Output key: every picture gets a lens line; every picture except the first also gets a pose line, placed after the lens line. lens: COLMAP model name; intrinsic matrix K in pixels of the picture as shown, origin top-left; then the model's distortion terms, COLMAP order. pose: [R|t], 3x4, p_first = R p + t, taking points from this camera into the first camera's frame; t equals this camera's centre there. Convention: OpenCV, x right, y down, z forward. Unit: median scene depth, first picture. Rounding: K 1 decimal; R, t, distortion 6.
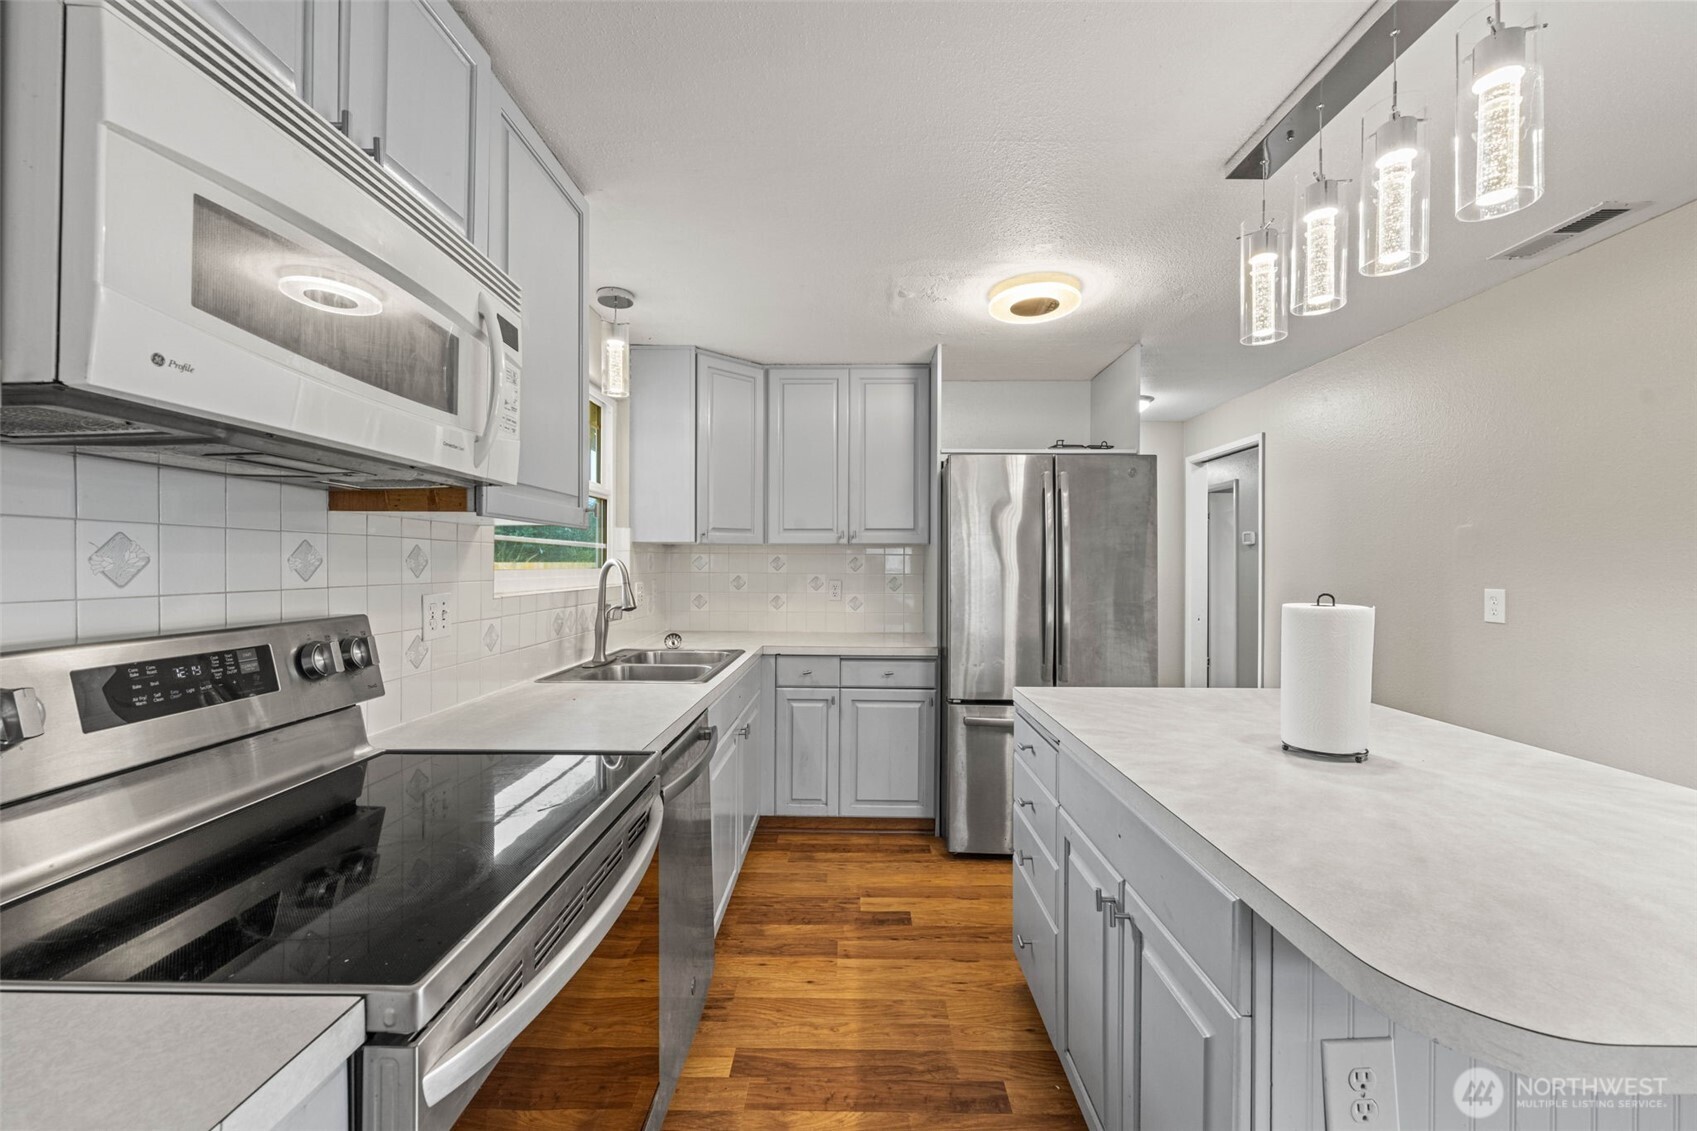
lens RADIAL K [[674.7, 0, 845.5], [0, 674.7, 563.7], [0, 0, 1]] dist [-0.000352, -0.000060]
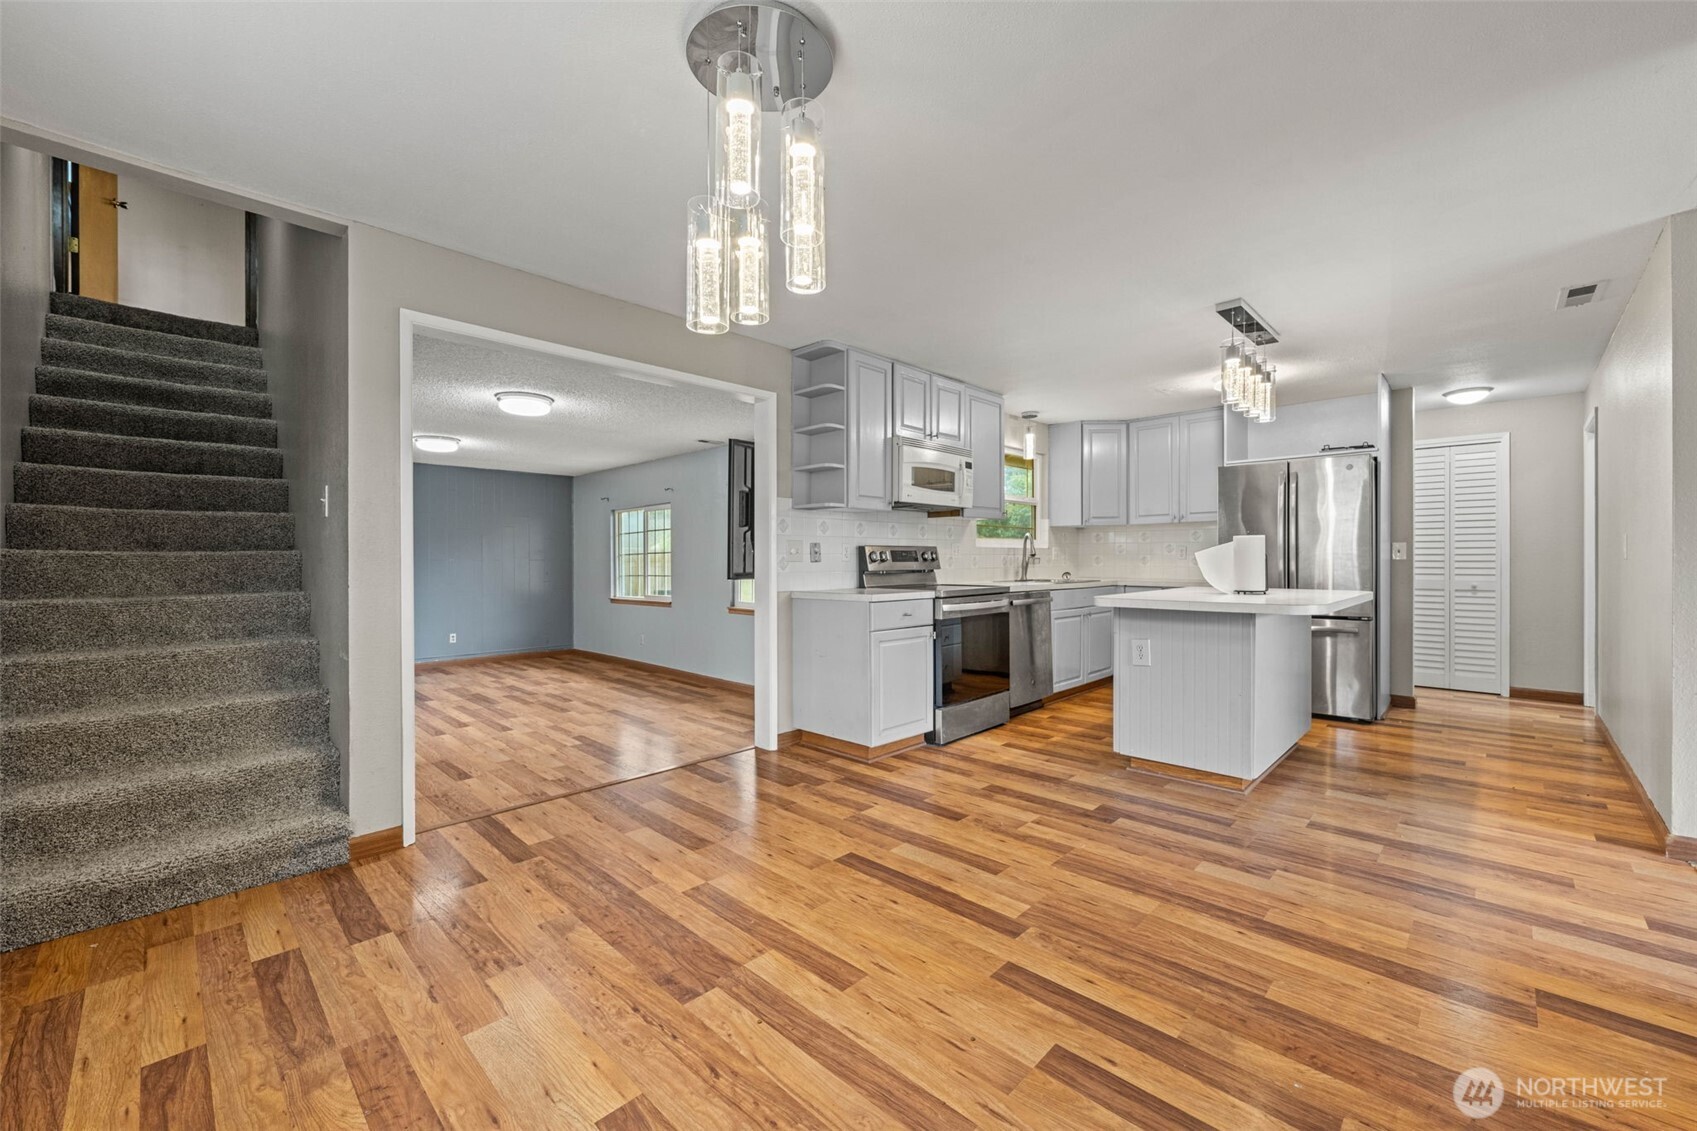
lens RADIAL K [[674.7, 0, 845.5], [0, 674.7, 563.7], [0, 0, 1]] dist [-0.000352, -0.000060]
pose [[0.722446, -0.003980, -0.691416, 1.043829], [0.008240, 0.999962, 0.002854, 0.111803], [0.691378, -0.007759, 0.722451, -1.415196]]
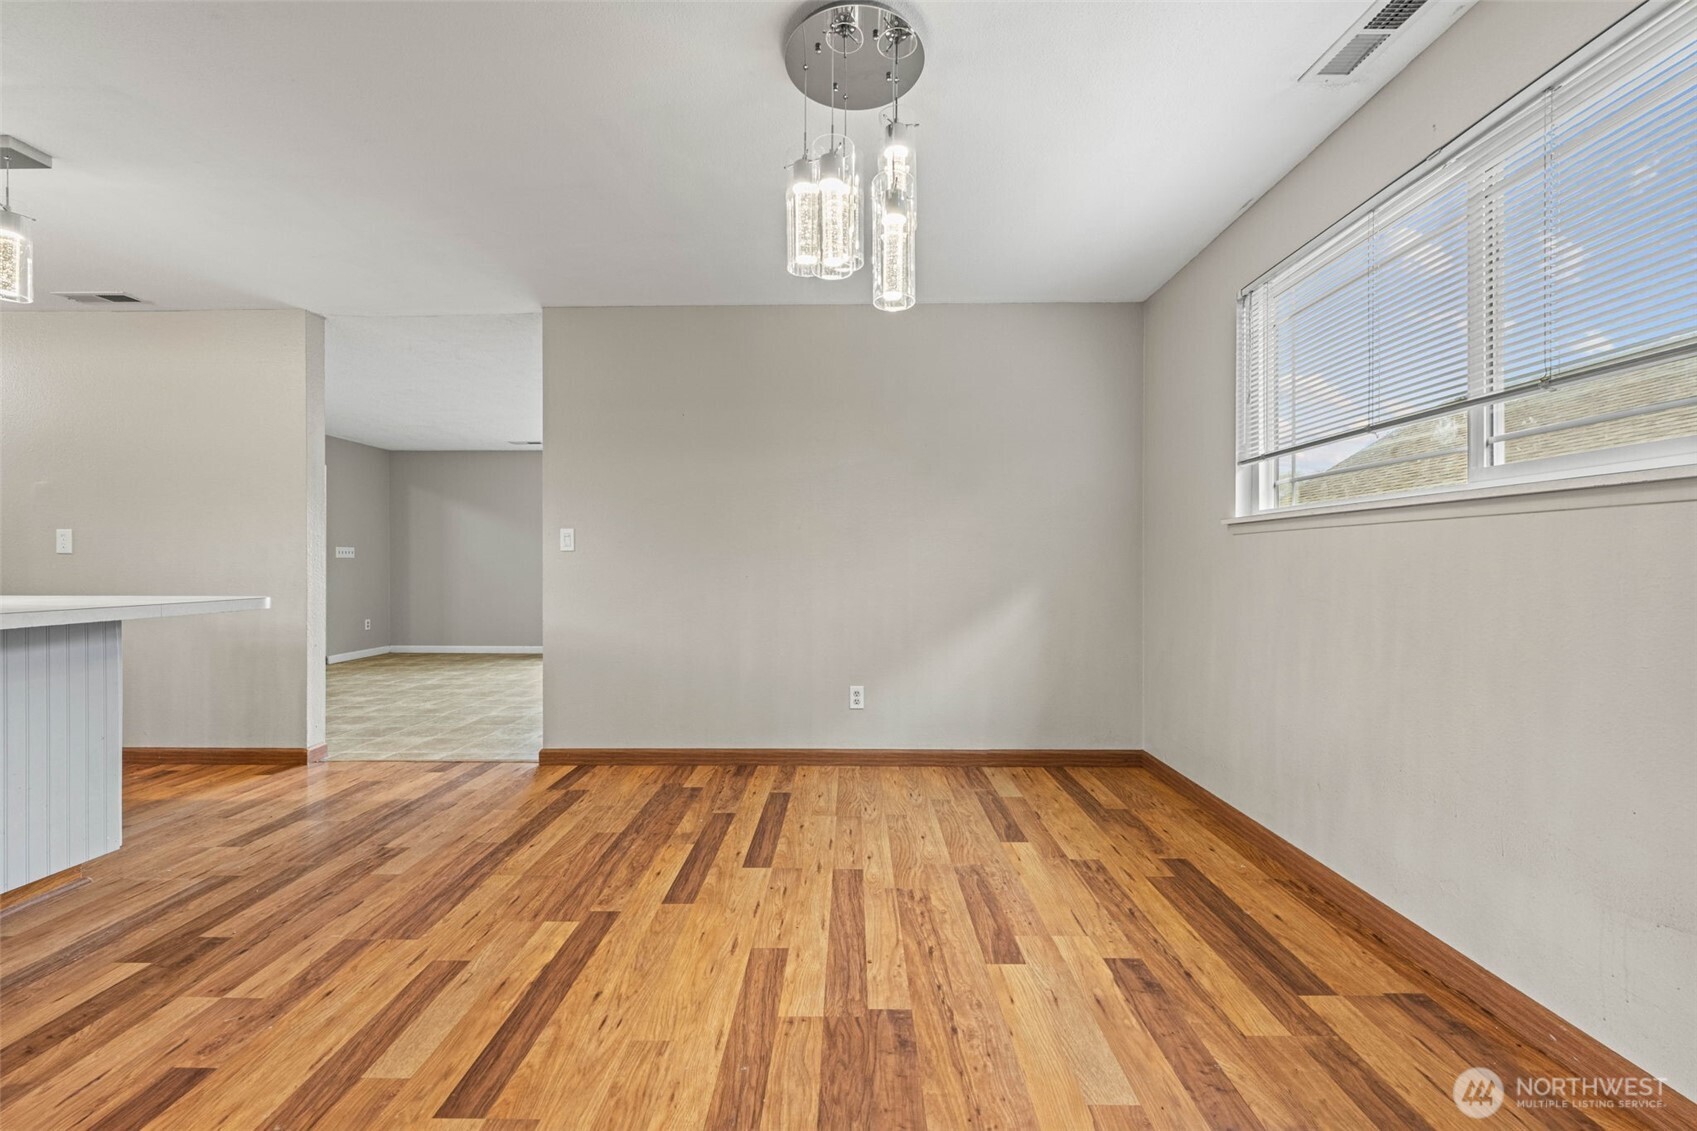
lens RADIAL K [[674.7, 0, 845.5], [0, 674.7, 563.7], [0, 0, 1]] dist [-0.000352, -0.000060]
pose [[0.001129, -0.004429, 0.999990, -0.580848], [-0.001724, 0.999989, 0.004431, 0.137447], [-0.999998, -0.001729, 0.001121, -0.837391]]
